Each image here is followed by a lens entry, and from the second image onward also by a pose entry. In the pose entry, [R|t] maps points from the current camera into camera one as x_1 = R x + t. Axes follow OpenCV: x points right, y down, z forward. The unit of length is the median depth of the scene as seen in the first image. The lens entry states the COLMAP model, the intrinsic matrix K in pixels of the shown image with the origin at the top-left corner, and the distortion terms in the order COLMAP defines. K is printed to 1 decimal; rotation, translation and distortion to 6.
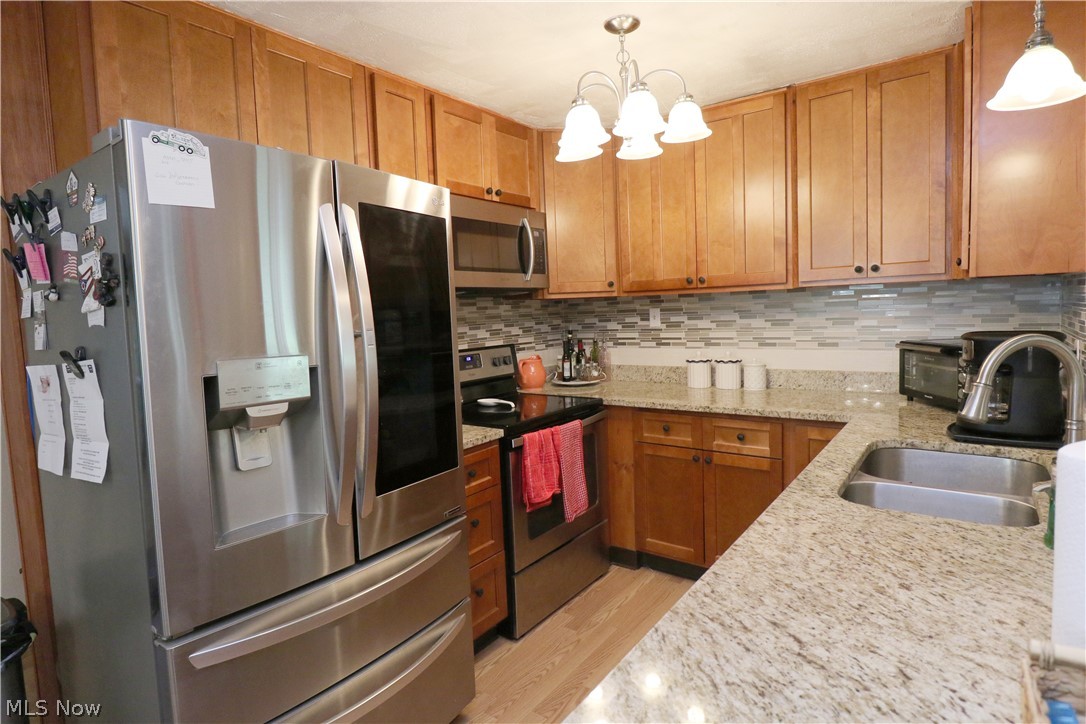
lens RADIAL K [[572.9, 0, 543.4], [0, 572.9, 356.1], [0, 0, 1]] dist [-0.019093, -0.006457]
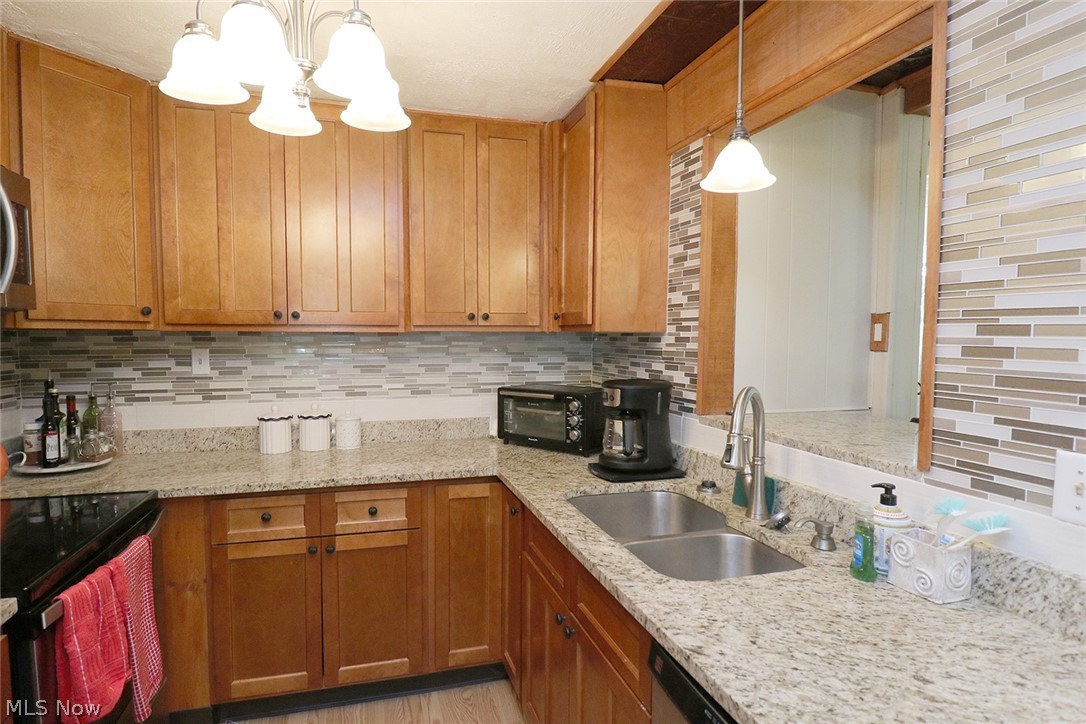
lens RADIAL K [[560.8, 0, 524.2], [0, 560.8, 368.3], [0, 0, 1]] dist [-0.006943, -0.010667]
pose [[0.609176, -0.001187, 0.793034, -0.162314], [0.038610, 0.998857, -0.028164, -0.032055], [-0.792095, 0.047776, 0.608526, 0.341885]]
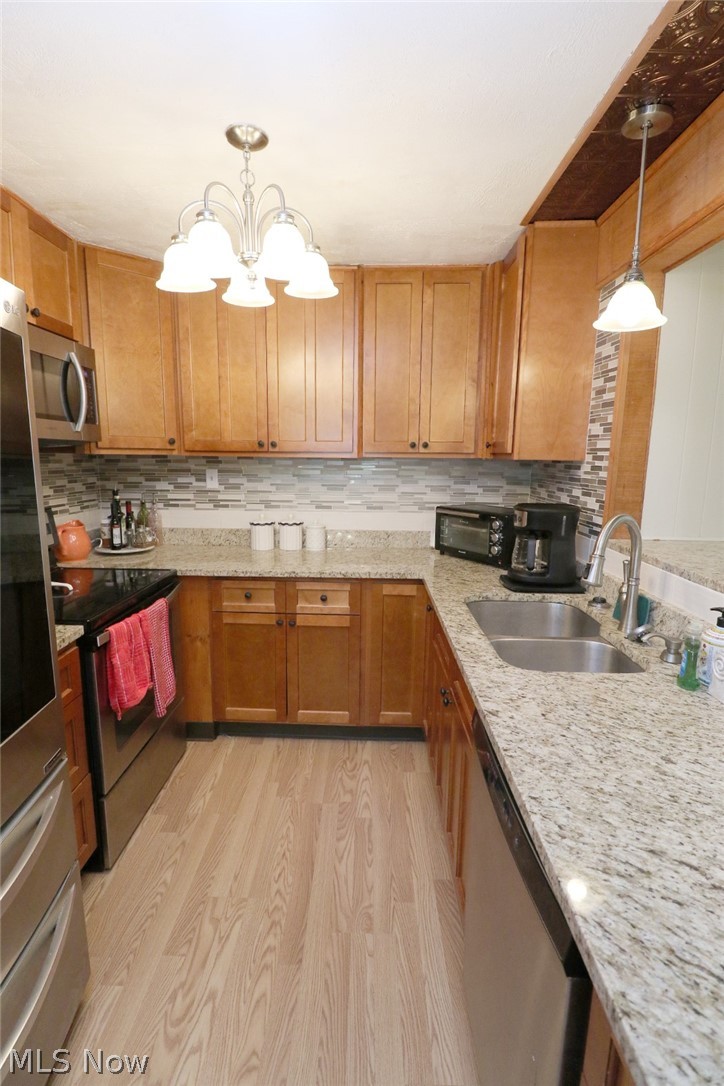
lens RADIAL K [[509.5, 0, 359.6], [0, 509.5, 543.1], [0, 0, 1]] dist [-0.015851, -0.007372]
pose [[0.815136, -0.046767, 0.577379, -0.143703], [0.002993, 0.997062, 0.076535, -0.032849], [-0.579262, -0.060659, 0.812881, 0.208911]]
